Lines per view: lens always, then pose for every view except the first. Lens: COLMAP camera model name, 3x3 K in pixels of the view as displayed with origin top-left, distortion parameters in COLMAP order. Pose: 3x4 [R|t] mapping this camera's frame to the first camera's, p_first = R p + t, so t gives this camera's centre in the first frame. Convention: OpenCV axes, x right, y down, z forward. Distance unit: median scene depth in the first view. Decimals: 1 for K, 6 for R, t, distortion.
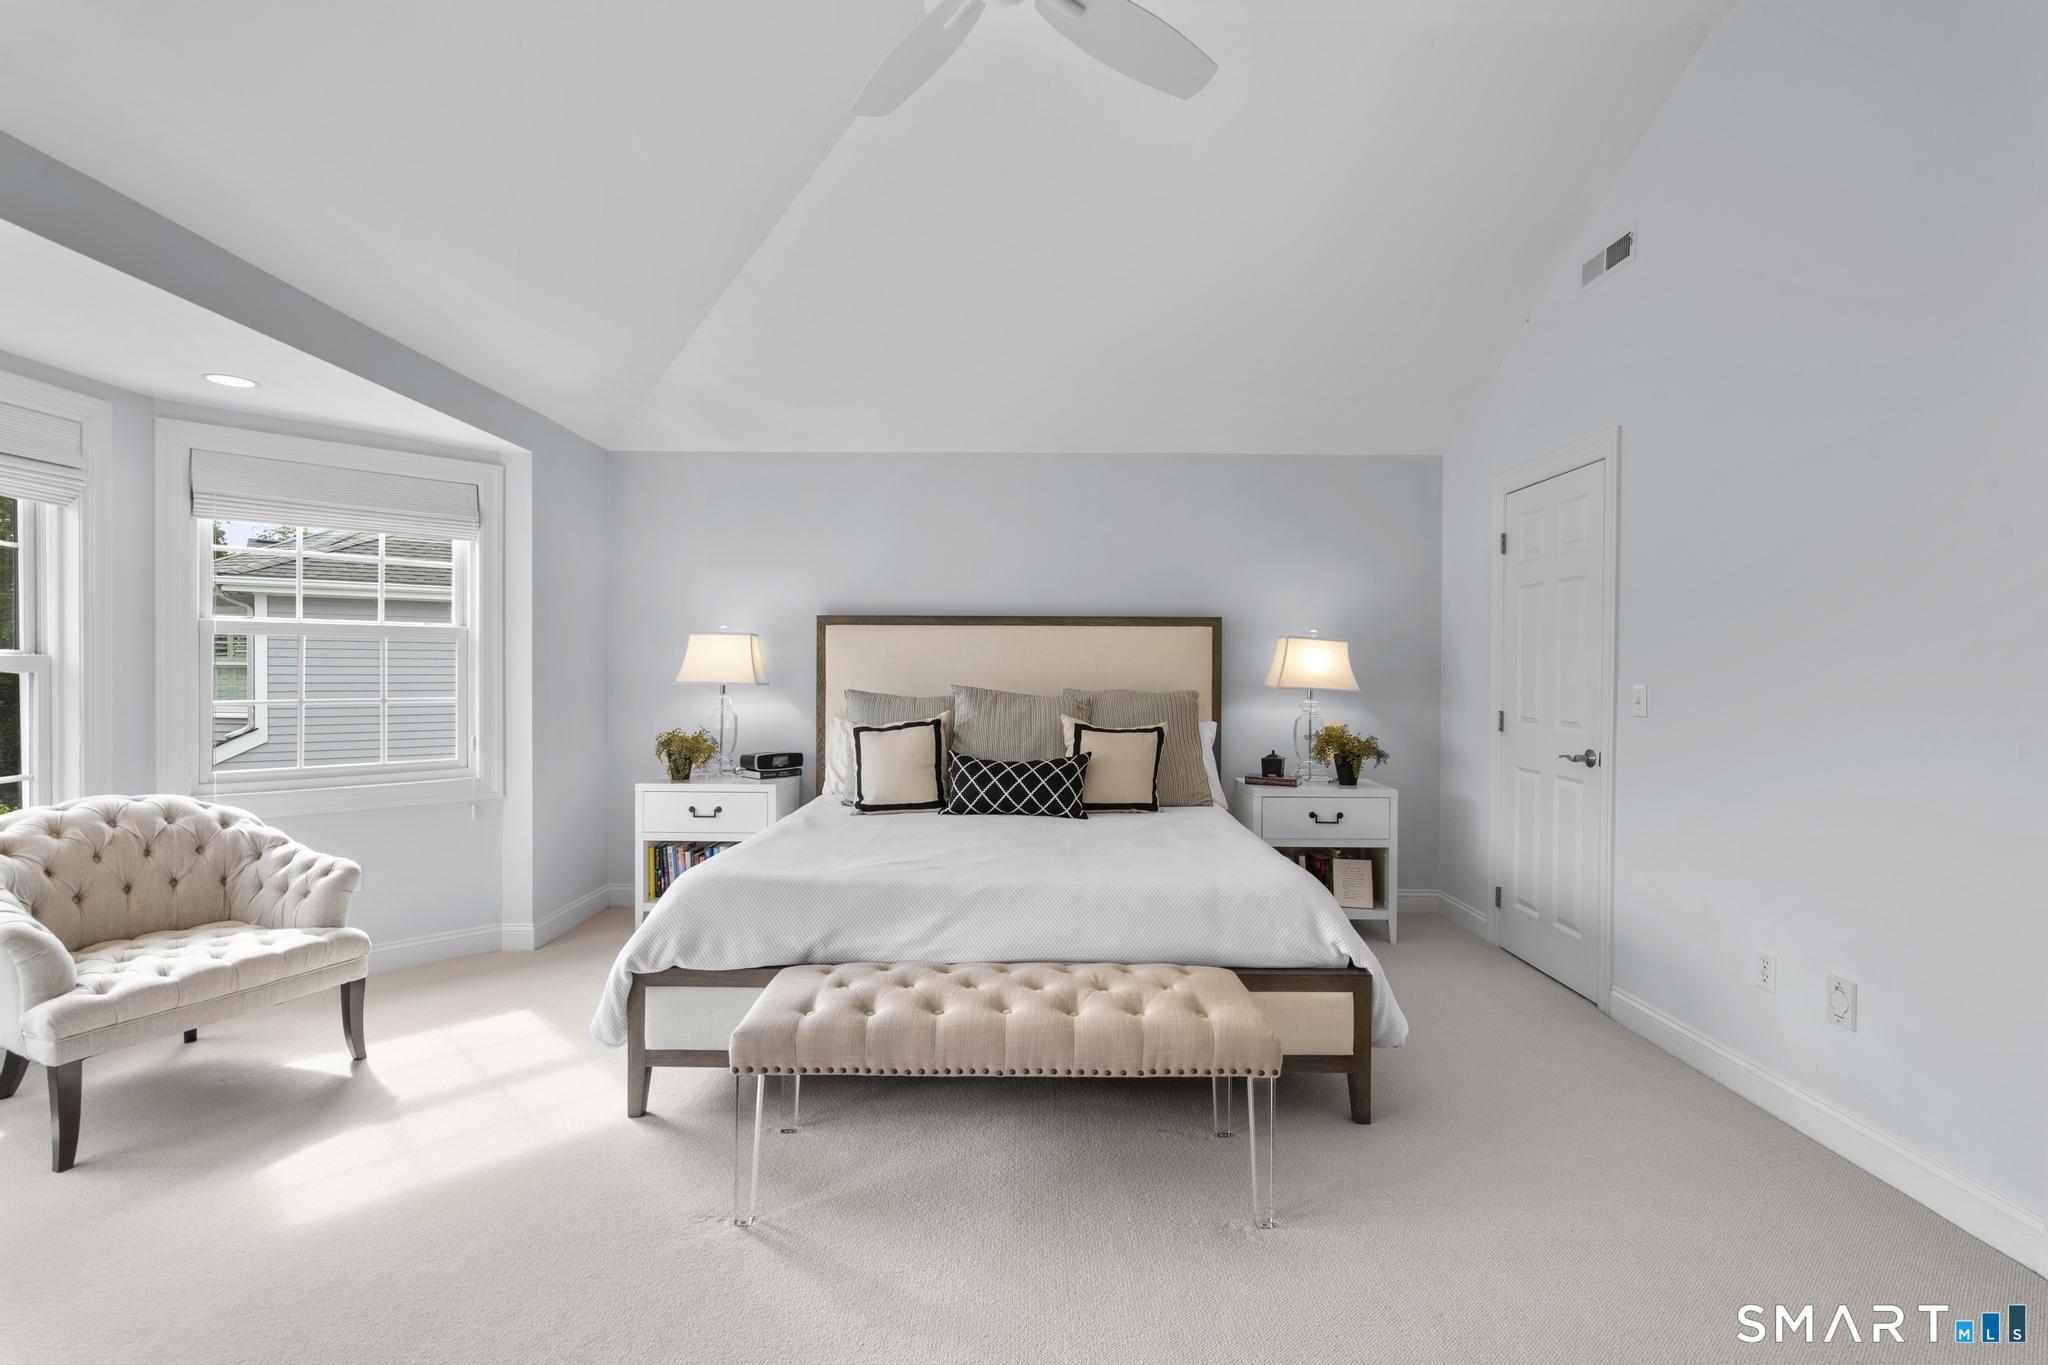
lens RADIAL K [[925.1, 0, 1023.1], [0, 925.1, 675.3], [0, 0, 1]] dist [-0.004740, 0.001916]
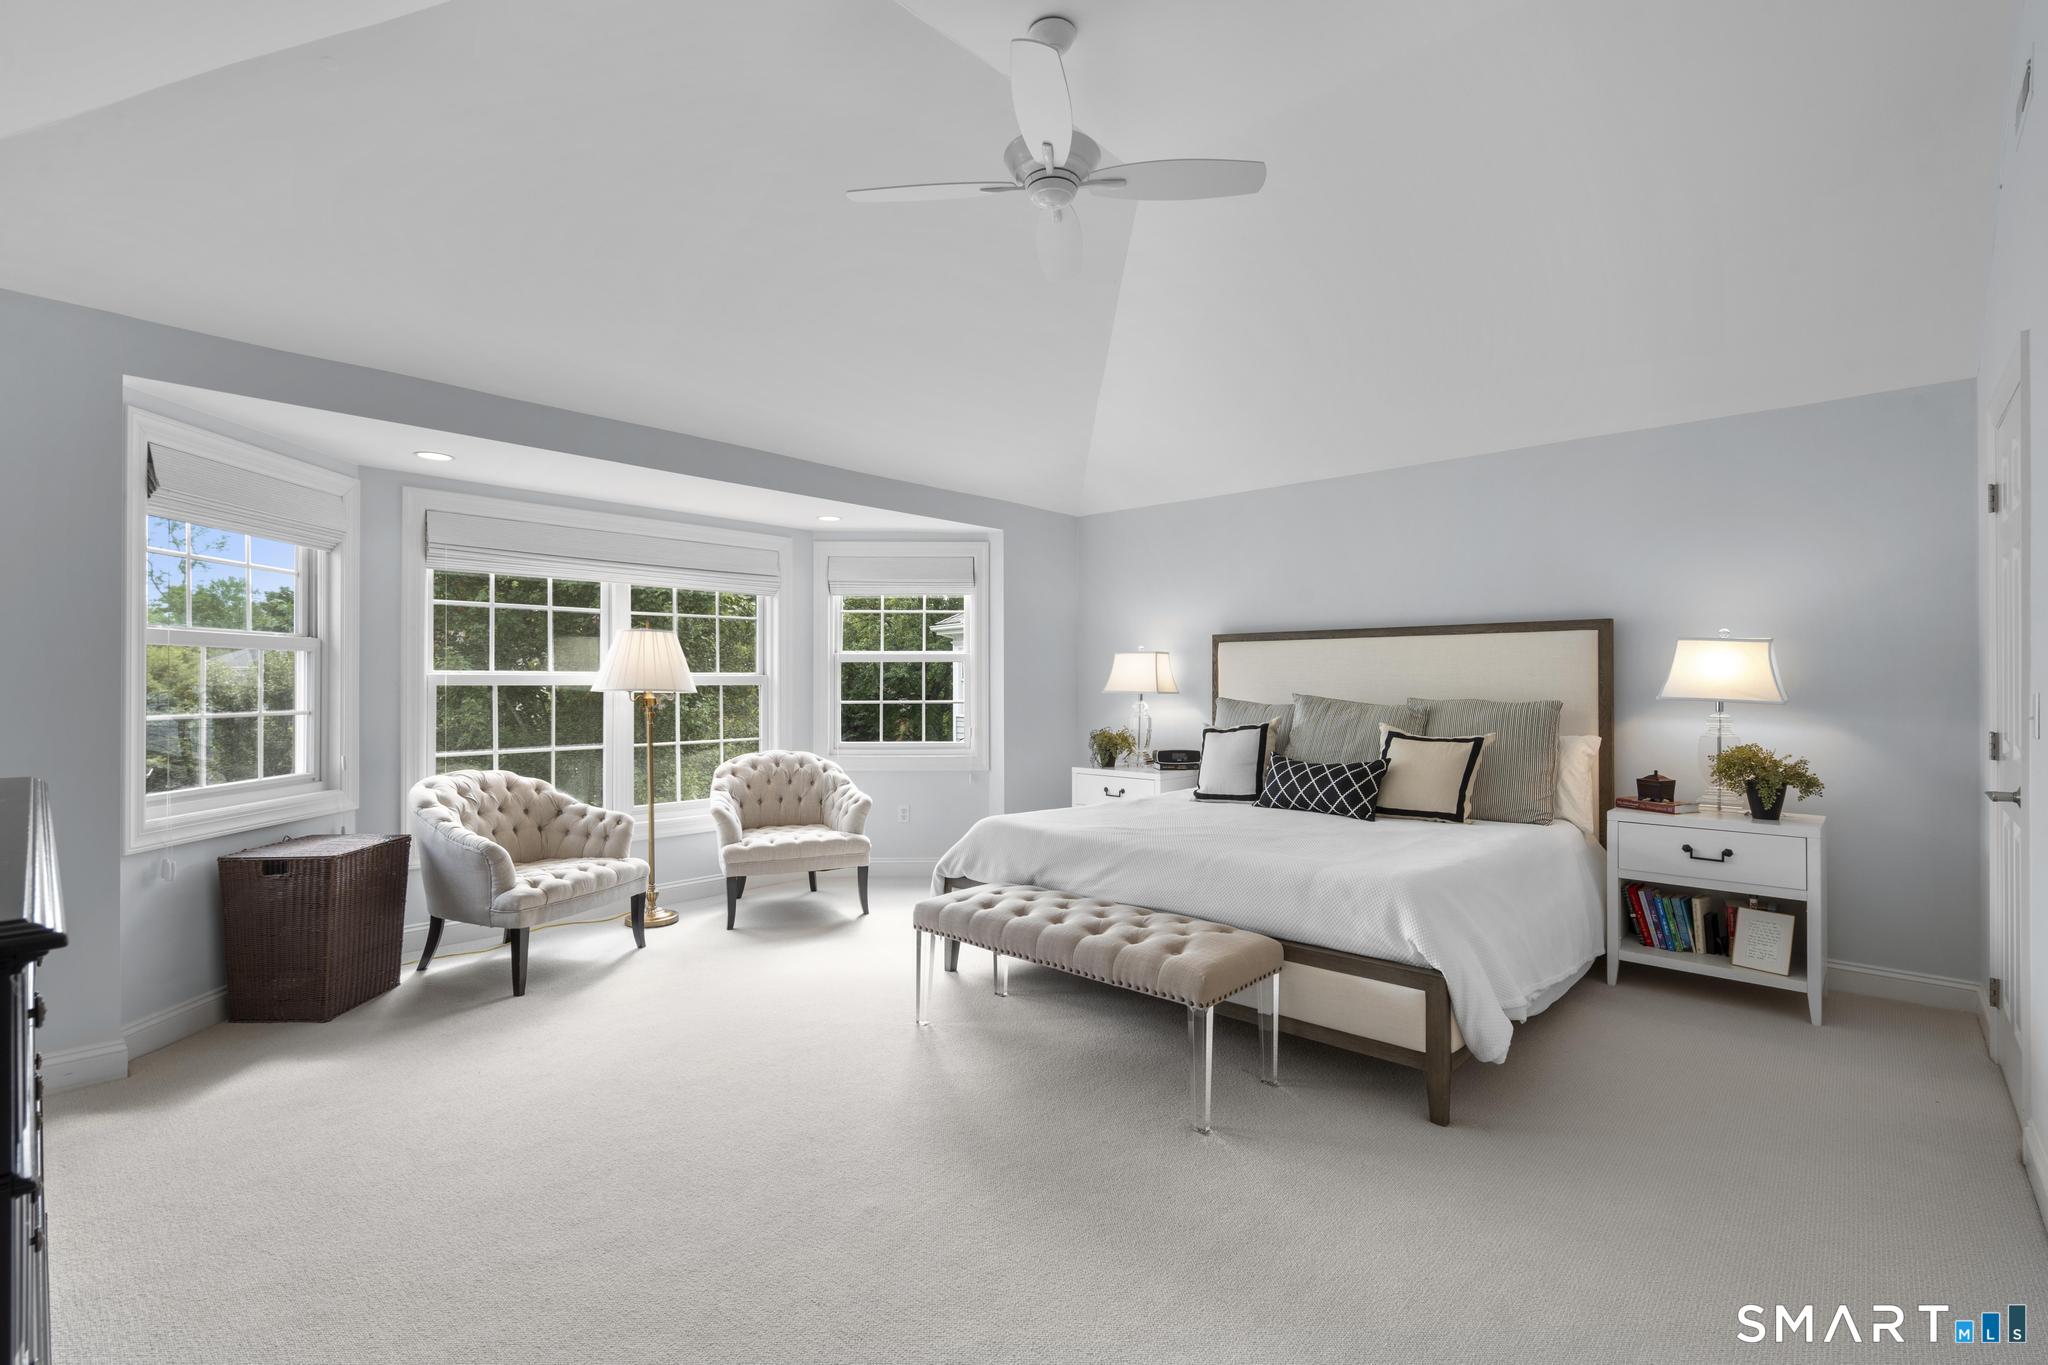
lens RADIAL K [[925.1, 0, 1023.1], [0, 925.1, 675.3], [0, 0, 1]] dist [-0.004740, 0.001916]
pose [[0.737960, -0.010869, -0.674757, 0.454719], [0.000372, 0.999877, -0.015699, 0.006078], [0.674845, 0.011334, 0.737873, -0.036535]]
